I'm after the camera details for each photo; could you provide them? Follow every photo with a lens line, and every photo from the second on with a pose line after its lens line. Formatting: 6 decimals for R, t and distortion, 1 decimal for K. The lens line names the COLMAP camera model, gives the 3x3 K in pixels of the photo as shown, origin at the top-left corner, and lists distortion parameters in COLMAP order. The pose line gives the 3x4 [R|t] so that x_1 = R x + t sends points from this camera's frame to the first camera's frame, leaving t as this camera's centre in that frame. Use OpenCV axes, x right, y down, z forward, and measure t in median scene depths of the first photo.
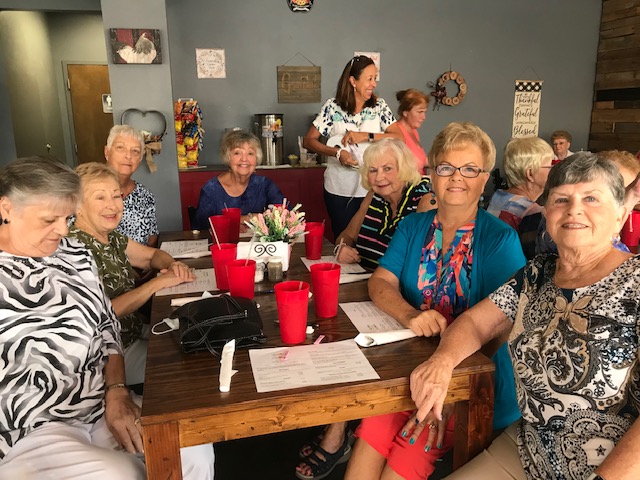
lens RADIAL K [[513.5, 0, 315.3], [0, 513.5, 236.4], [0, 0, 1]] dist [-0.000768, 0.000590]
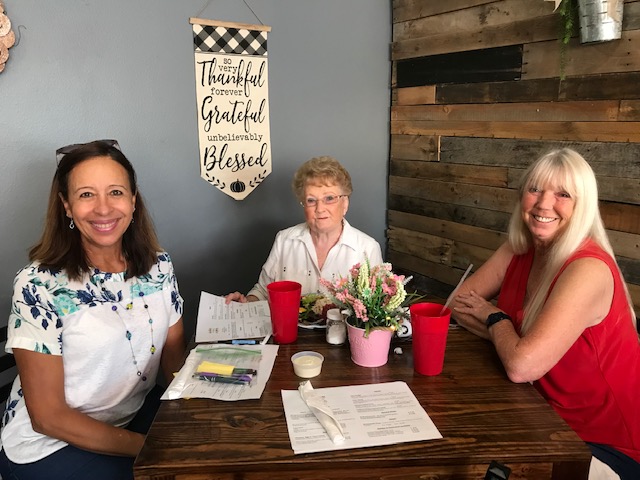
lens RADIAL K [[513.5, 0, 320.3], [0, 513.5, 242.4], [0, 0, 1]] dist [-0.000768, 0.000590]
pose [[0.936863, -0.078073, 0.340871, 0.339871], [0.071958, 0.996939, 0.030565, -0.155035], [-0.342214, -0.004107, 0.939613, 0.636039]]
